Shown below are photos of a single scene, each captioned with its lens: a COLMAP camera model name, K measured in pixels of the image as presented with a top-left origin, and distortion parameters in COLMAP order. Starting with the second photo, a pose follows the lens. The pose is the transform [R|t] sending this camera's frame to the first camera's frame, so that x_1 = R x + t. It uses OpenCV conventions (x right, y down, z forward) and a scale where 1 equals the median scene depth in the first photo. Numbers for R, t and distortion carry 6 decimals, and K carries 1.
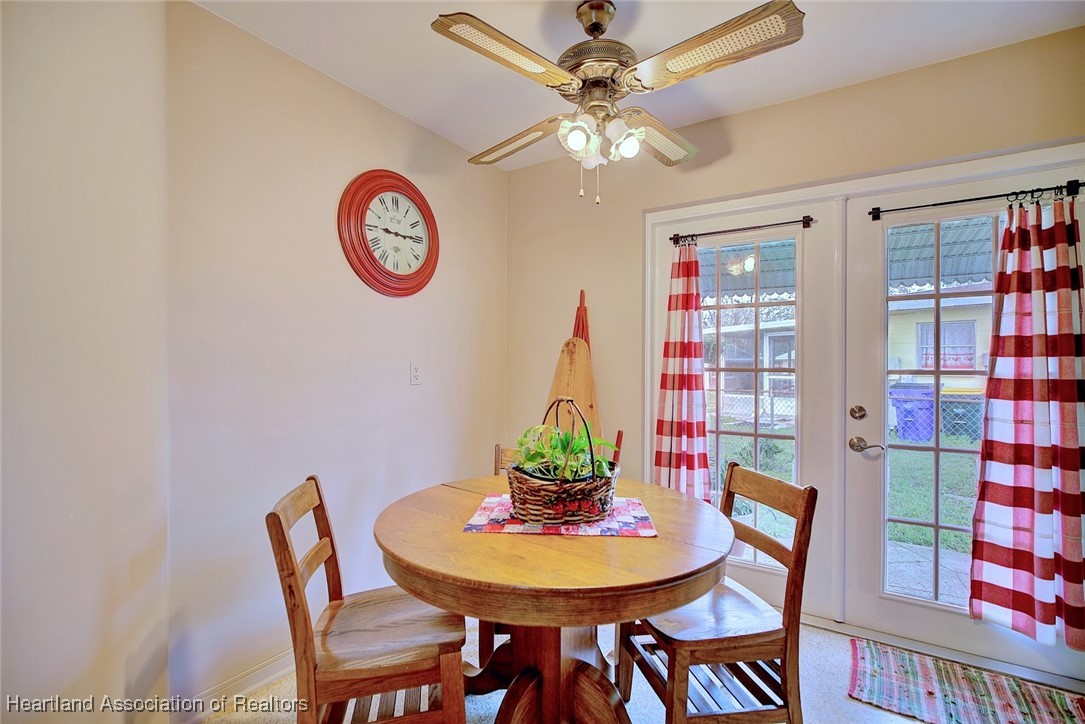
lens RADIAL K [[494.8, 0, 547.1], [0, 494.8, 364.3], [0, 0, 1]] dist [-0.002763, 0.000278]
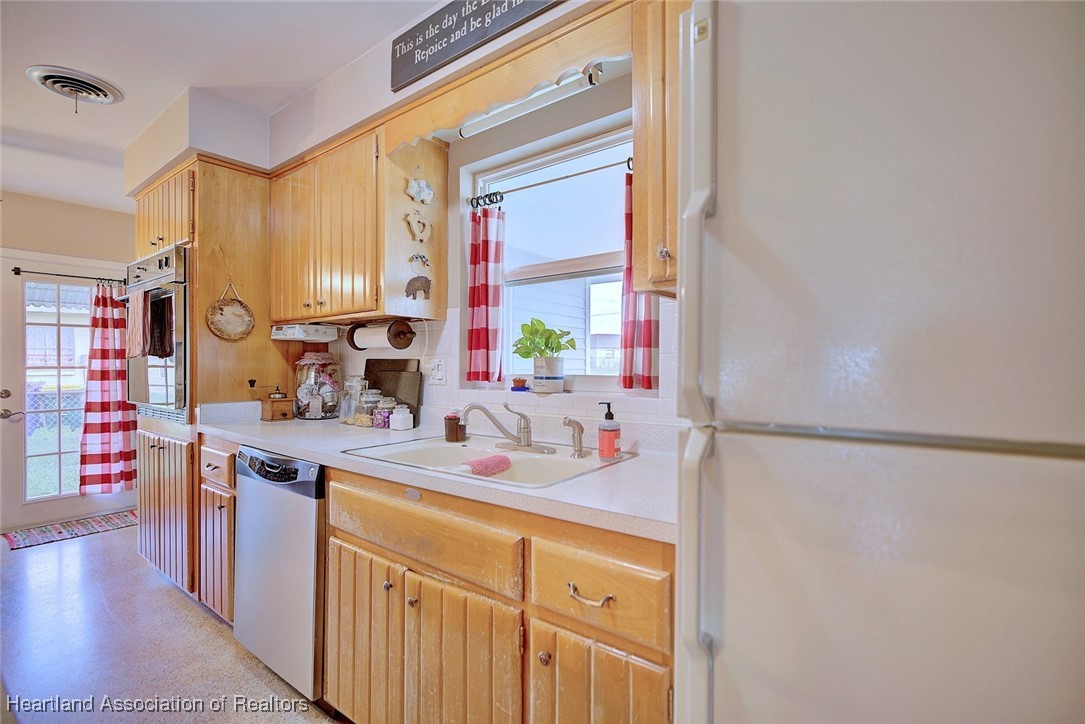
lens RADIAL K [[494.8, 0, 540.5], [0, 494.8, 365.2], [0, 0, 1]] dist [-0.002763, 0.000278]
pose [[0.097566, -0.005952, 0.995211, -0.887929], [0.005958, 0.999968, 0.005396, 0.008792], [-0.995211, 0.005403, 0.097599, -0.987052]]
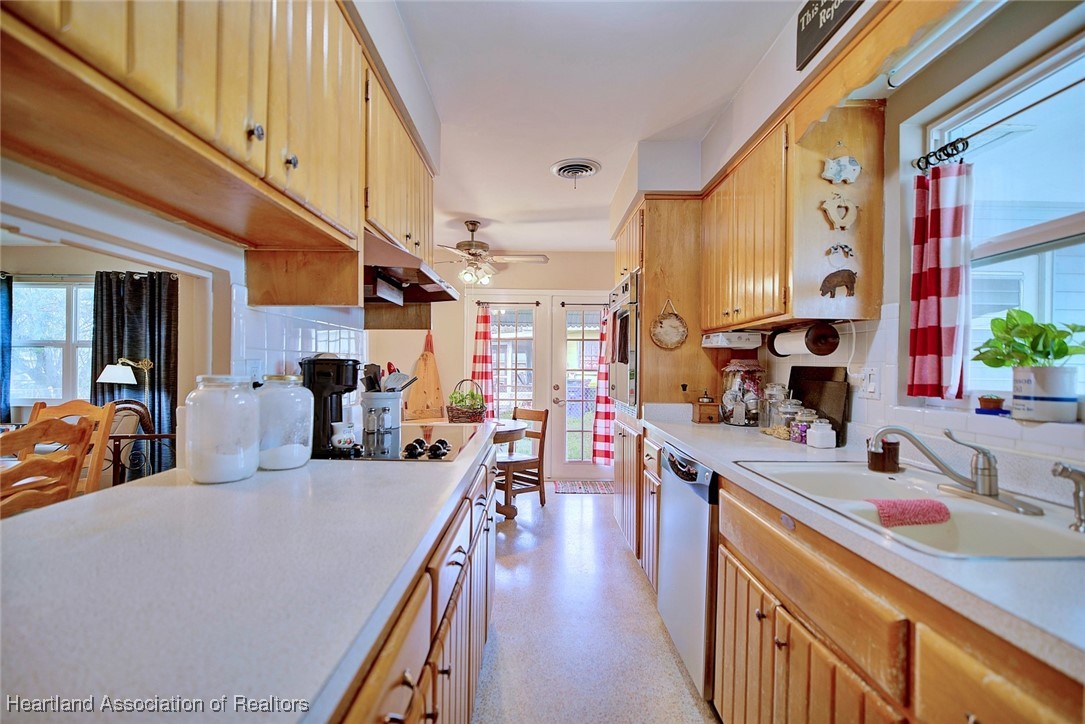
lens RADIAL K [[494.8, 0, 540.8], [0, 494.8, 365.1], [0, 0, 1]] dist [-0.002763, 0.000278]
pose [[0.843073, 0.005694, 0.537769, -0.805817], [-0.004000, 0.999983, -0.004317, 0.002273], [-0.537784, 0.001489, 0.843081, -1.089173]]
